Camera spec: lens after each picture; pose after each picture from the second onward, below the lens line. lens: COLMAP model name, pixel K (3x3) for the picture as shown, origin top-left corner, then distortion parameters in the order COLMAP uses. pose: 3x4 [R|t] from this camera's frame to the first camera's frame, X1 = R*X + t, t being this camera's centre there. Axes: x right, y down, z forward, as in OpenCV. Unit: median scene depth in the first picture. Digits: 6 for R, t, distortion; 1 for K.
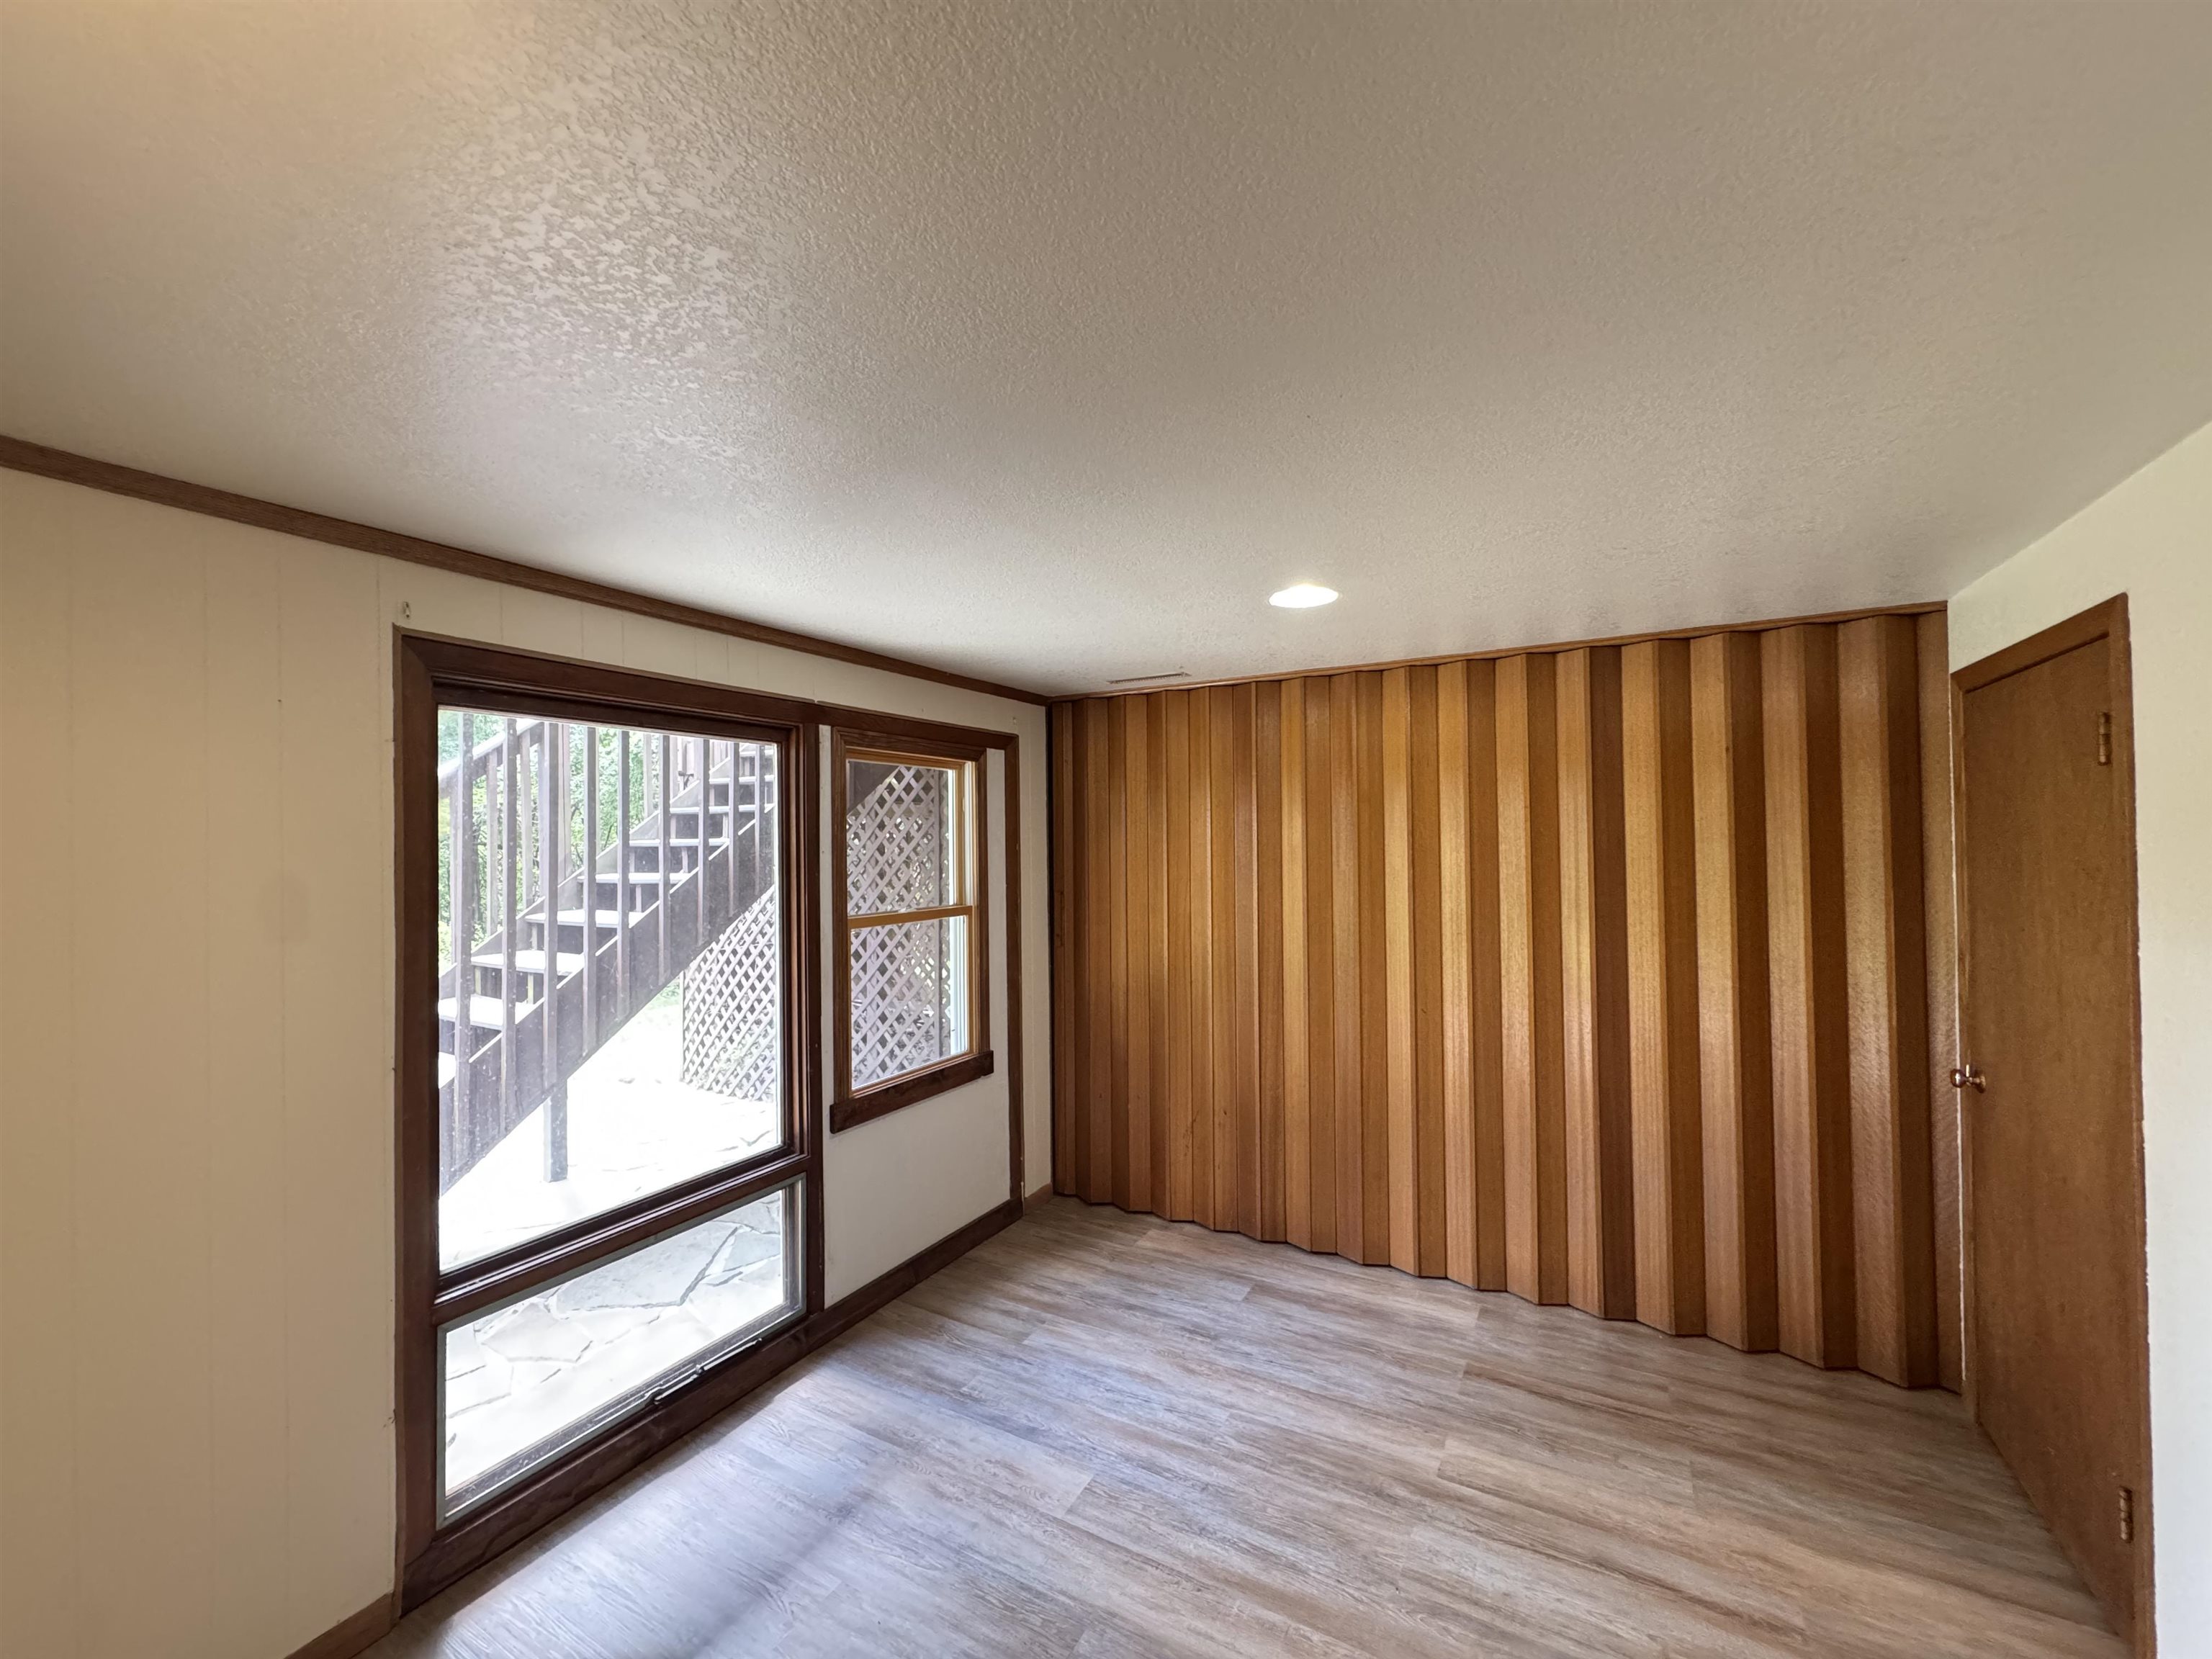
lens RADIAL K [[881.4, 0, 1102.3], [0, 881.4, 828.2], [0, 0, 1]] dist [-0.001581, 0.000741]
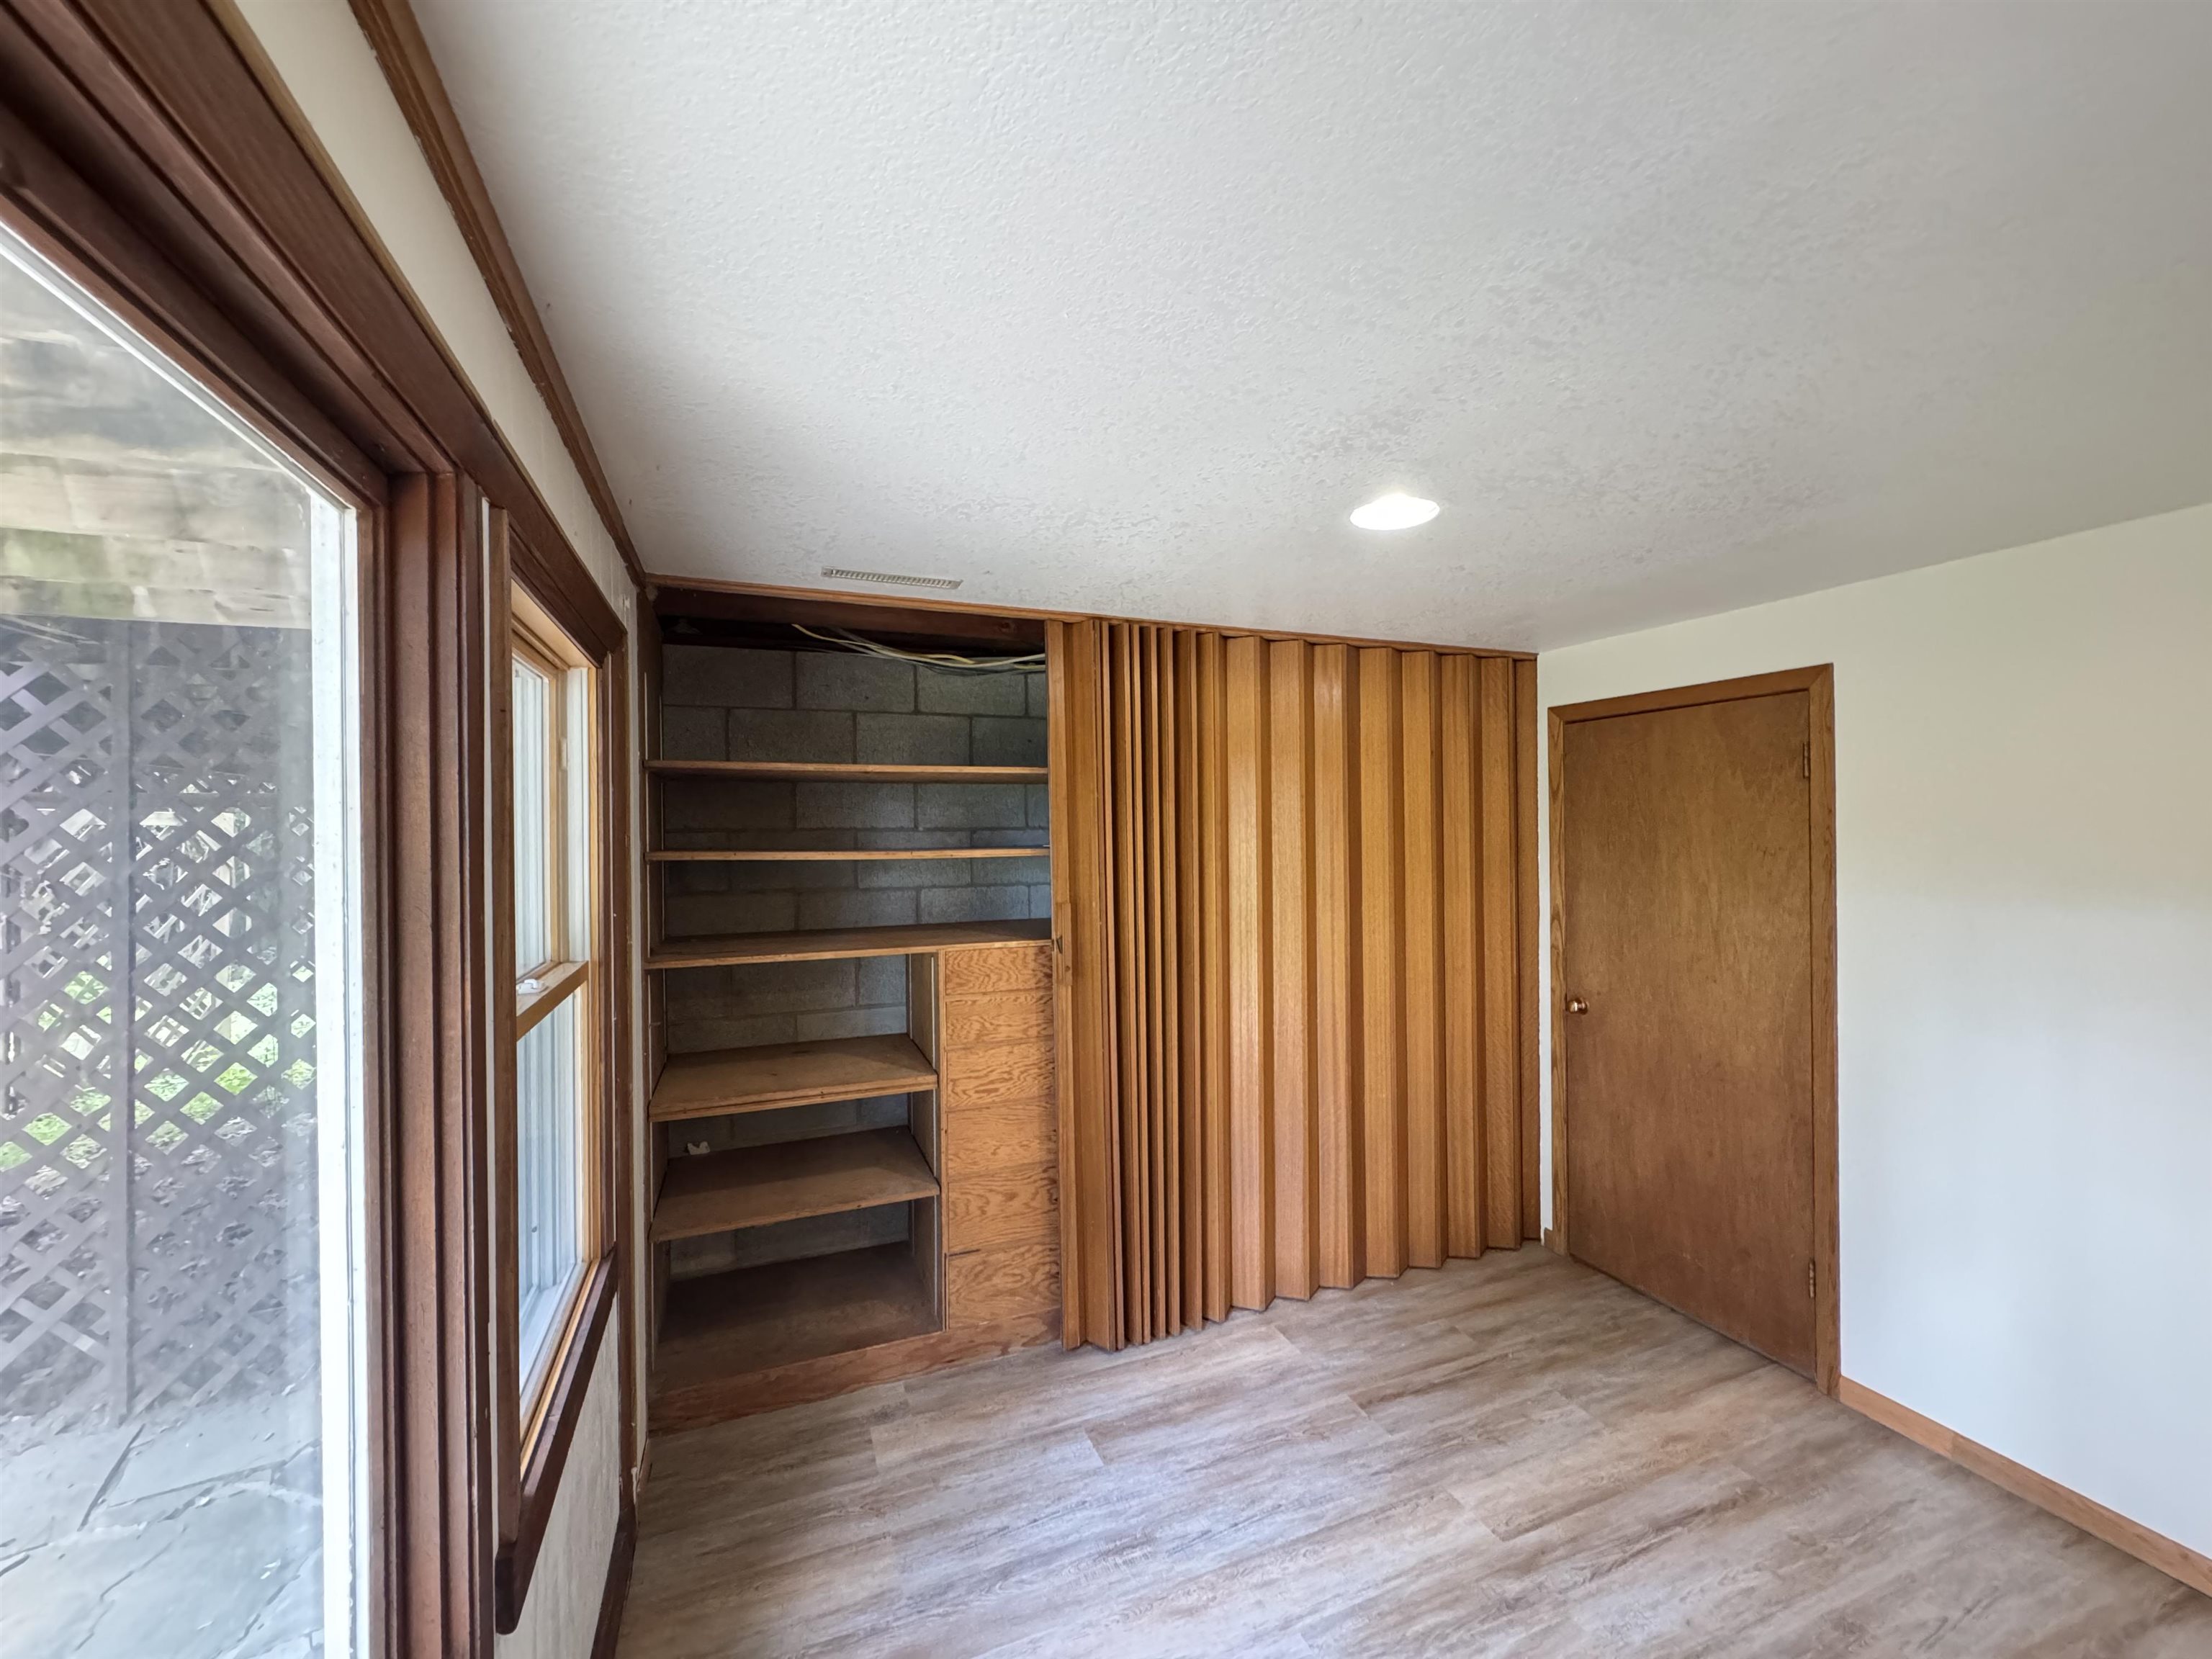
lens RADIAL K [[881.4, 0, 1102.3], [0, 881.4, 828.2], [0, 0, 1]] dist [-0.001581, 0.000741]
pose [[0.621829, 0.005466, 0.783134, -0.477398], [-0.009786, 0.999952, 0.000791, 0.013435], [-0.783092, -0.008156, 0.621853, 0.638102]]
